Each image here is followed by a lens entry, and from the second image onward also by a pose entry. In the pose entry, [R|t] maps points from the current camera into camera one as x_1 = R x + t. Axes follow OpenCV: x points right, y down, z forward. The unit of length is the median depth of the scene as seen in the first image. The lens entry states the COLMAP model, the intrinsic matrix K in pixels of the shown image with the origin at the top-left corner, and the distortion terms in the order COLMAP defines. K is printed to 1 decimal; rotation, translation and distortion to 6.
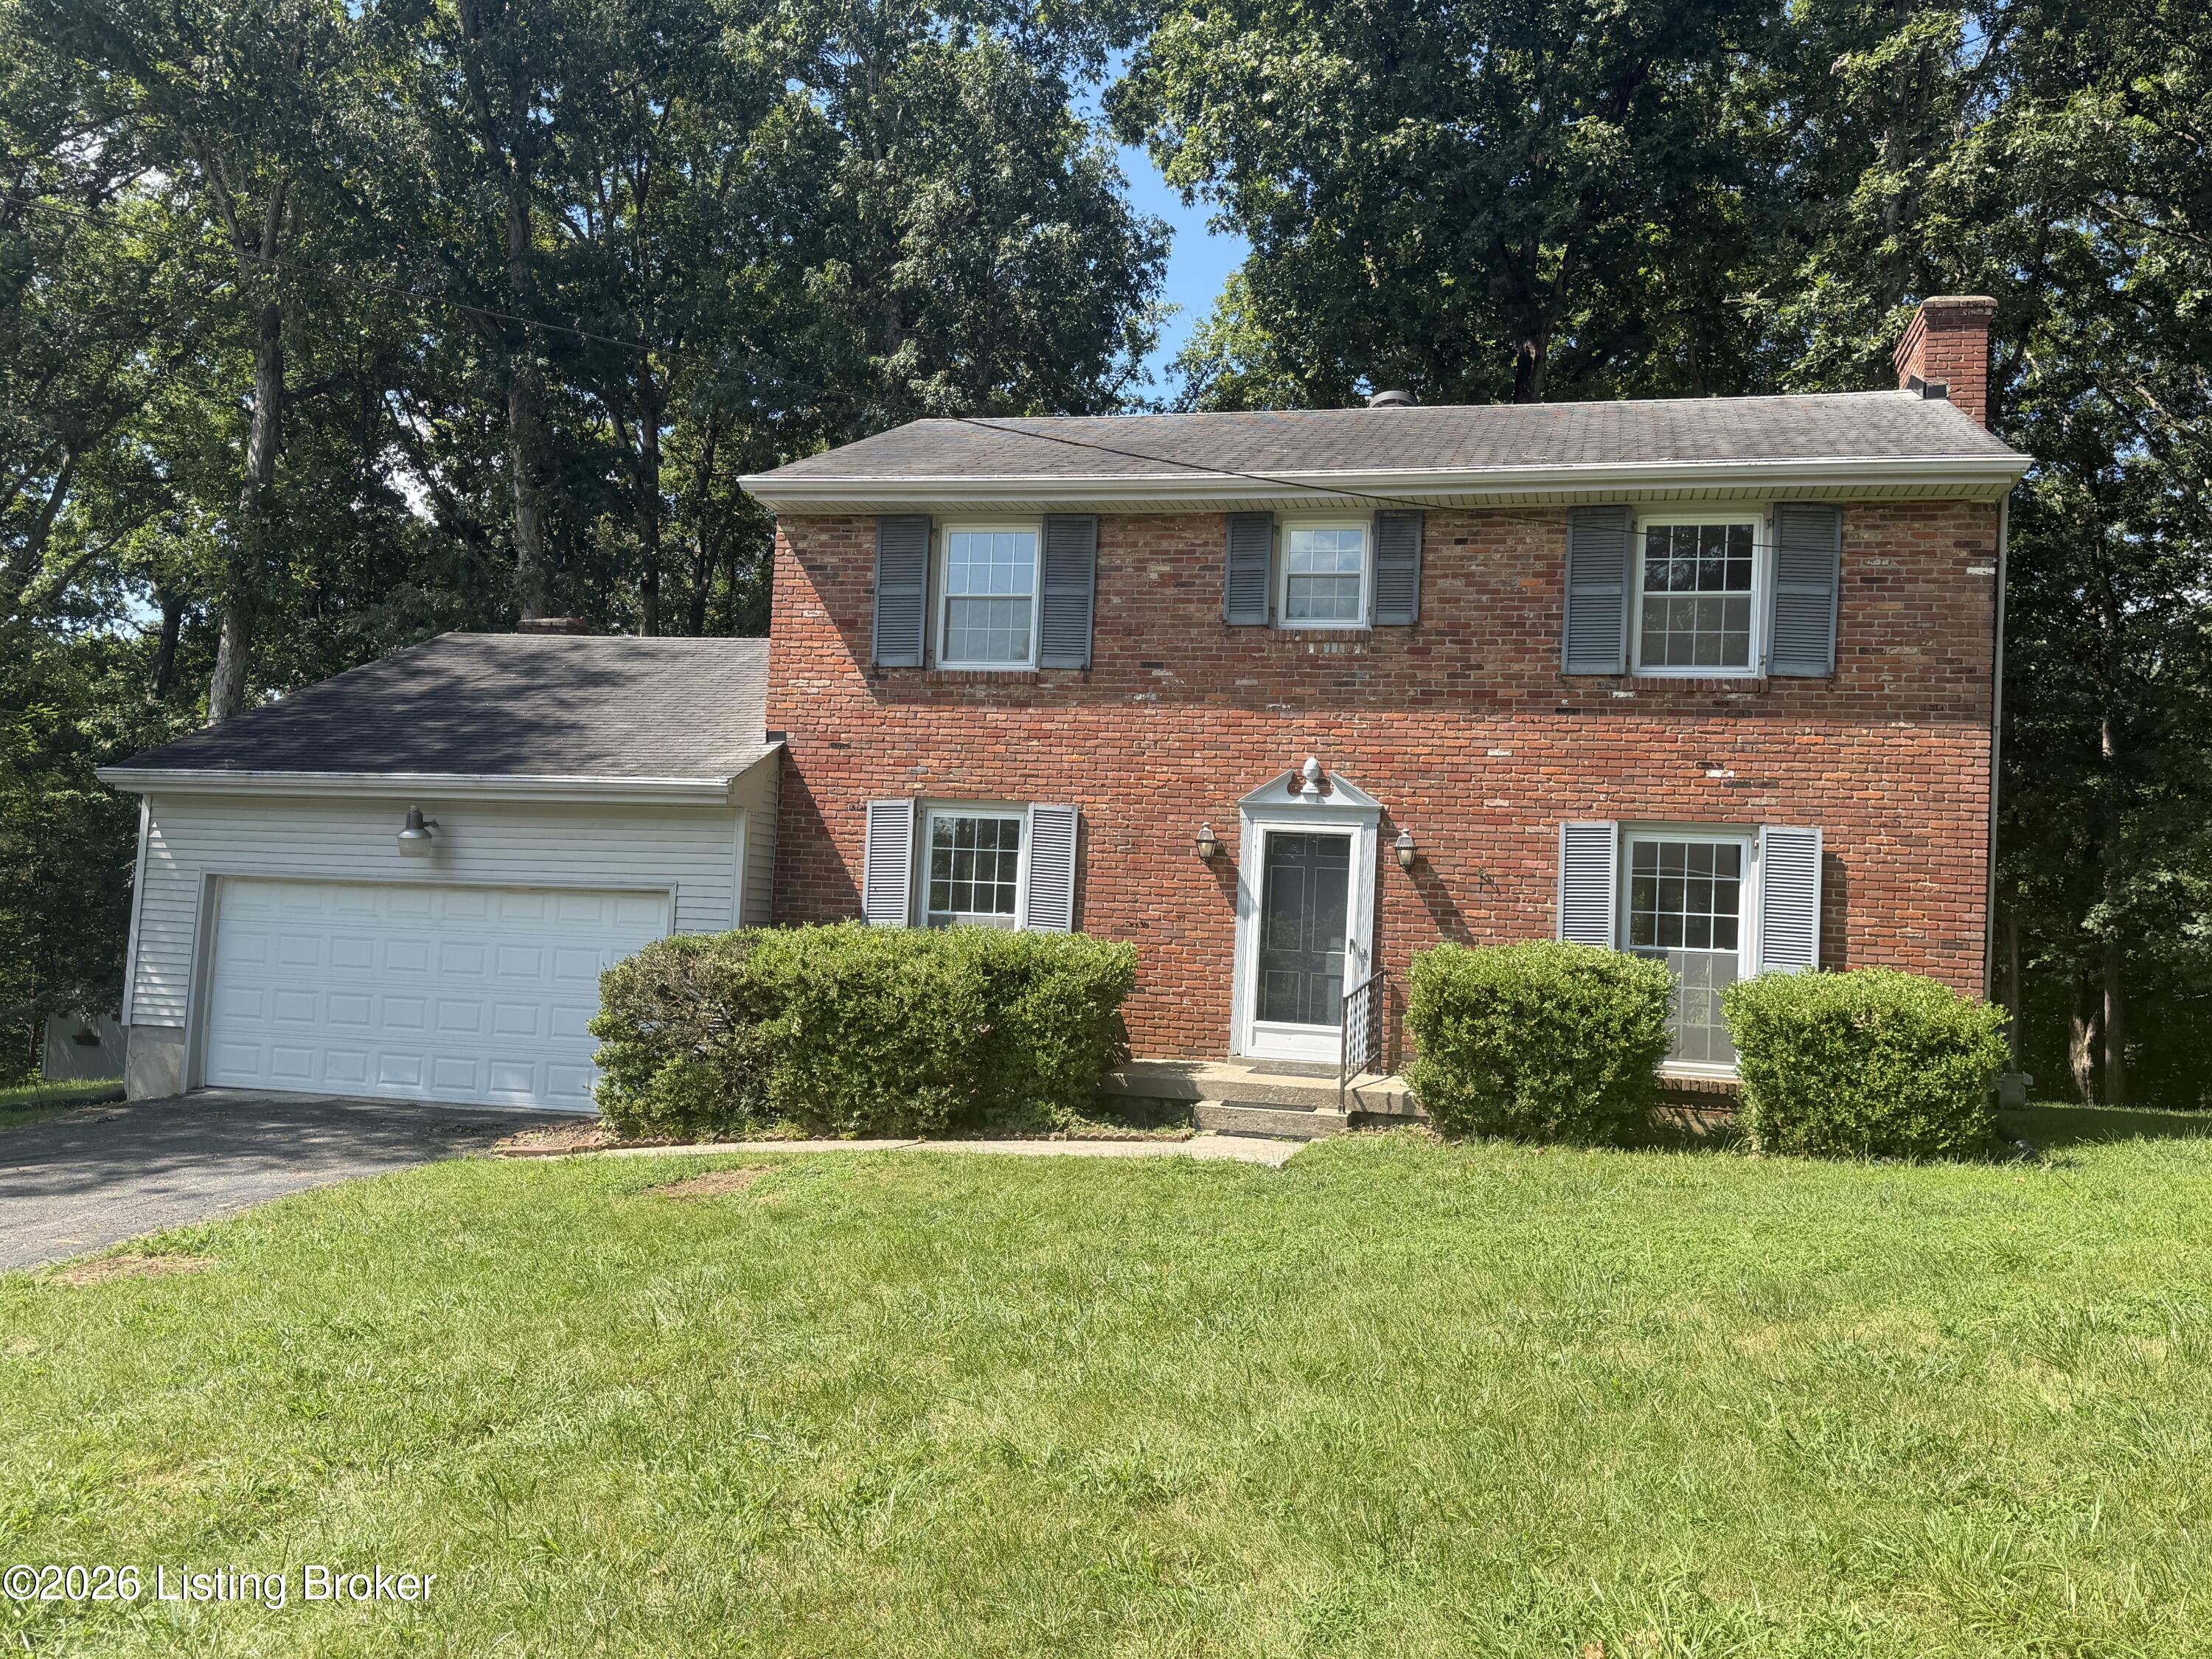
lens RADIAL K [[1874.9, 0, 1106.5], [0, 1874.9, 839.5], [0, 0, 1]] dist [0.072643, -0.093993]
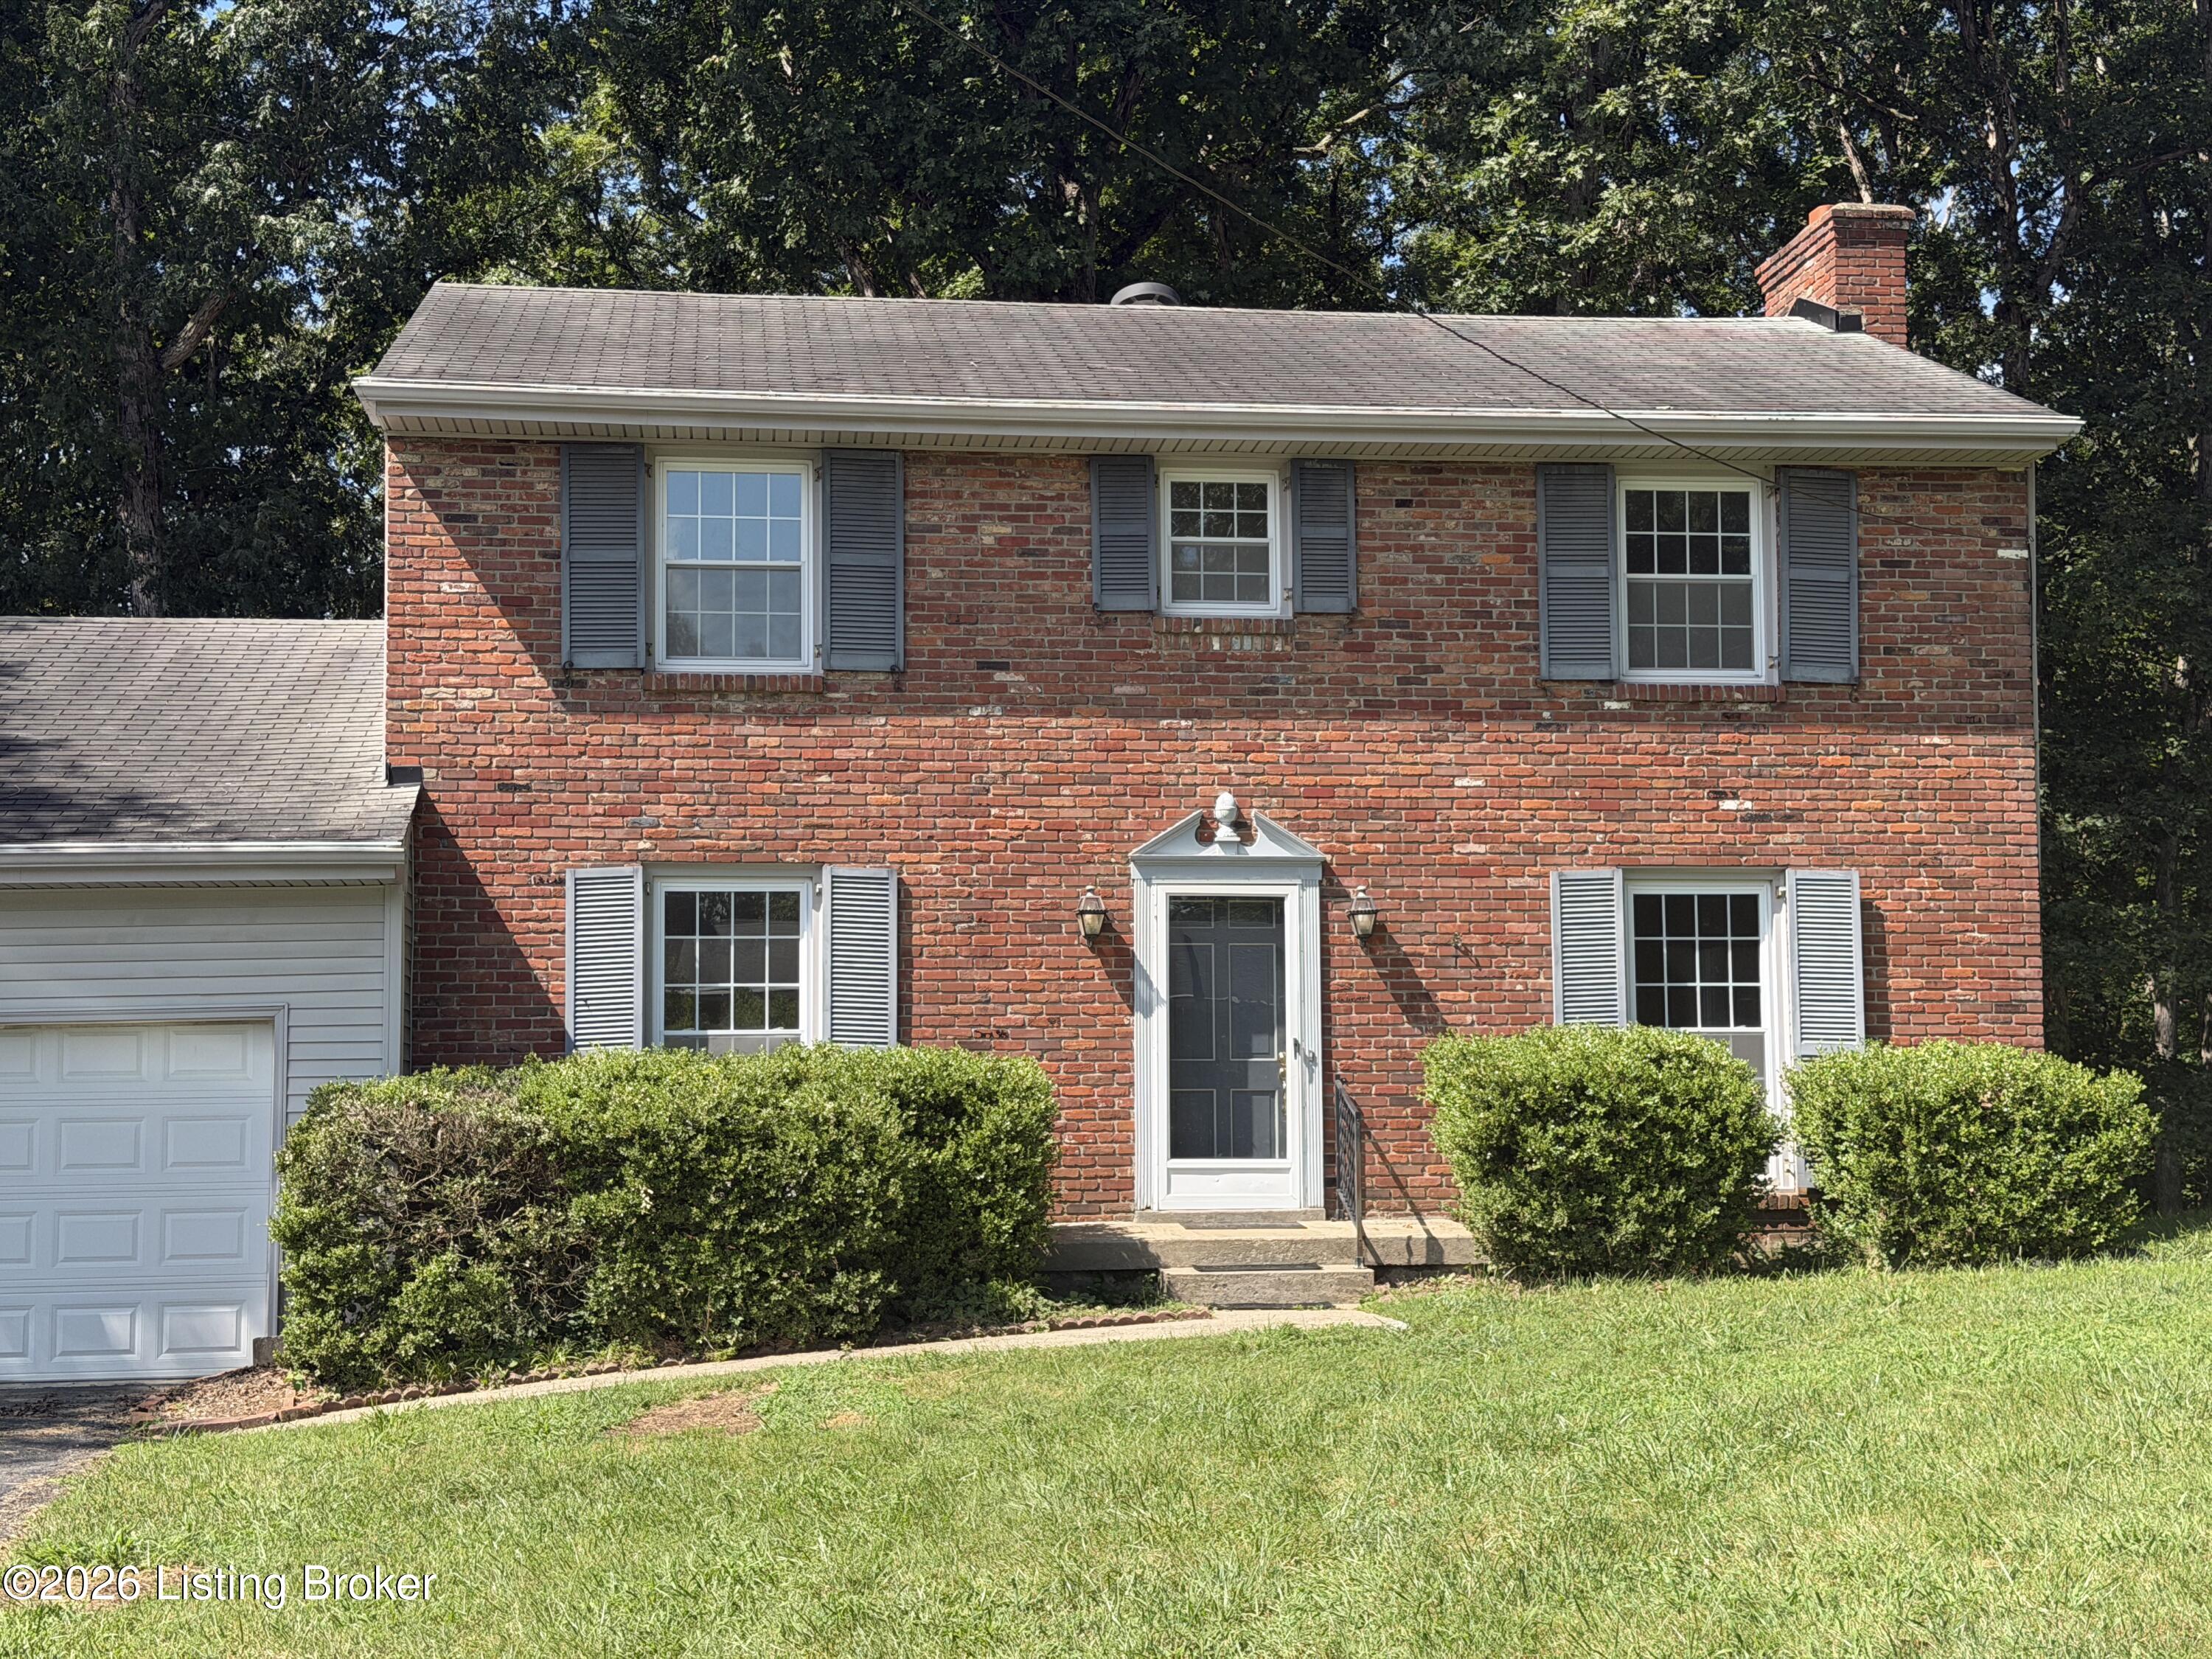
lens RADIAL K [[3097.5, 0, 1143.6], [0, 3097.5, 849.3], [0, 0, 1]] dist [0.109256, 0.000000]
pose [[0.923160, -0.023530, 0.383694, -0.391851], [0.034139, 0.999199, -0.020862, 0.002335], [-0.382896, 0.032358, 0.923224, -0.102458]]
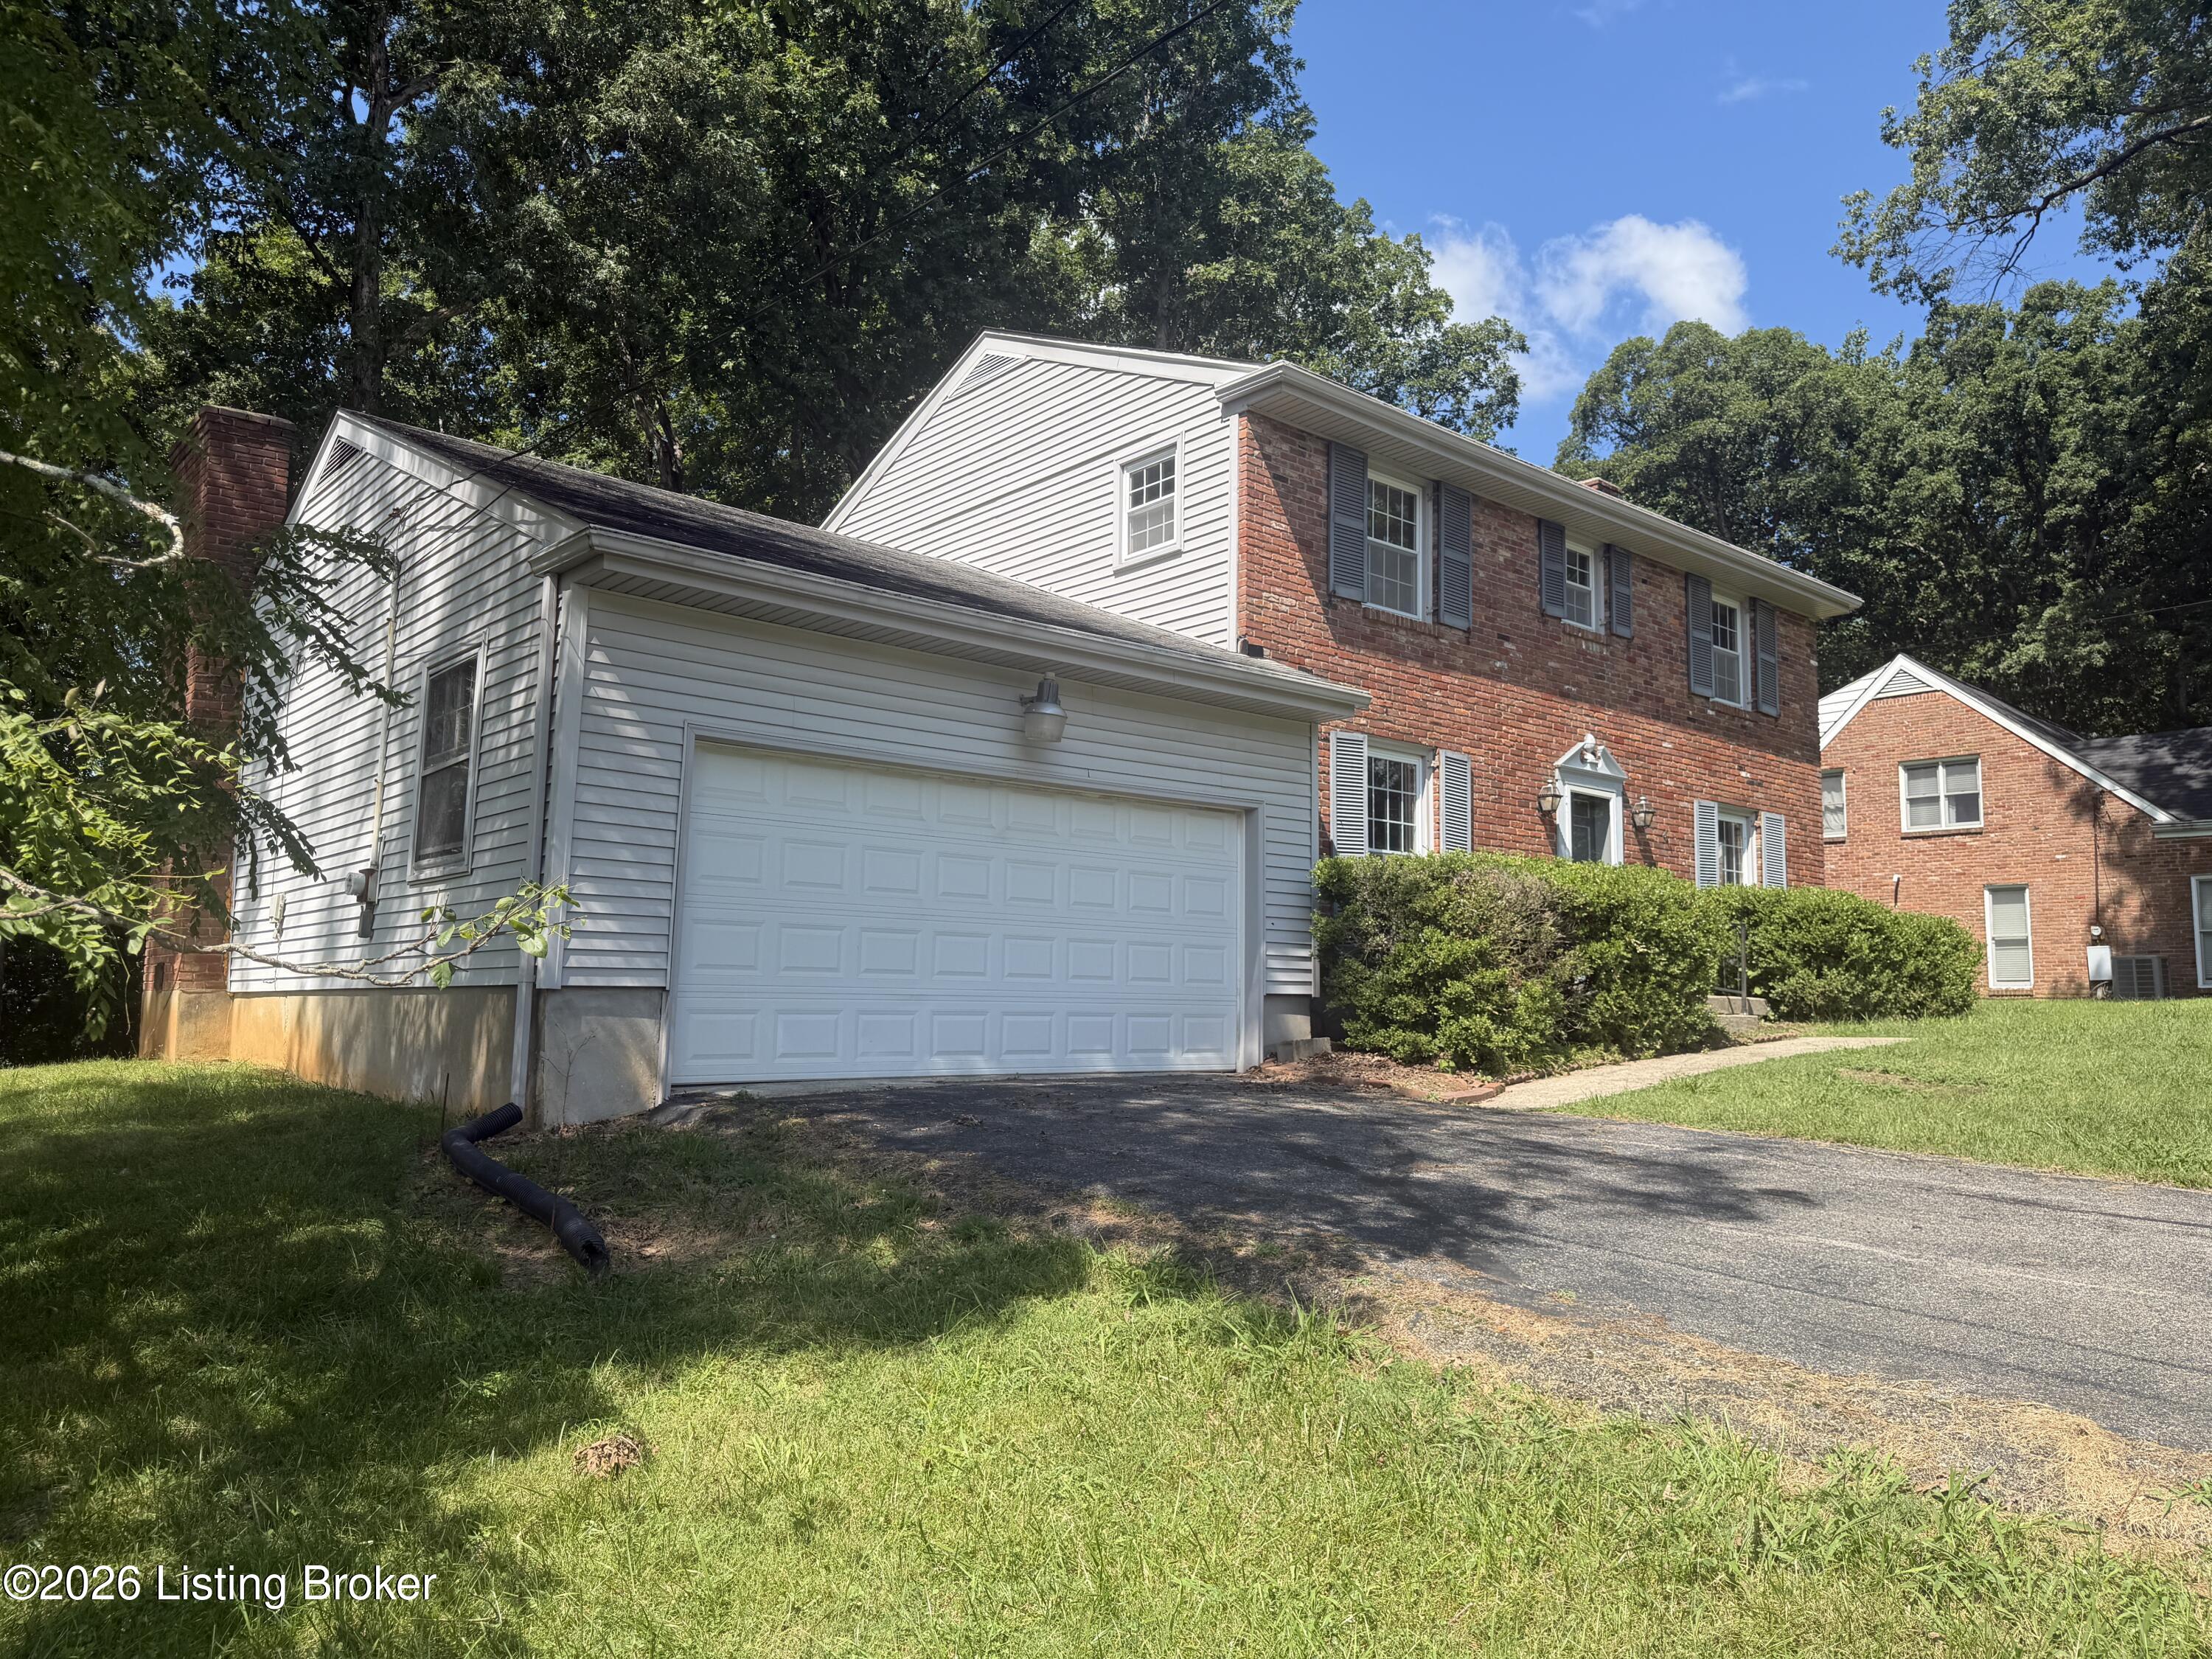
lens RADIAL K [[1562.3, 0, 1054.7], [0, 1562.3, 865.5], [0, 0, 1]] dist [0.006605, -0.037915]
pose [[0.592363, 0.036788, 0.804831, -0.930500], [-0.032635, 0.999233, -0.021654, 0.076643], [-0.805010, -0.013439, 0.593109, 0.692064]]
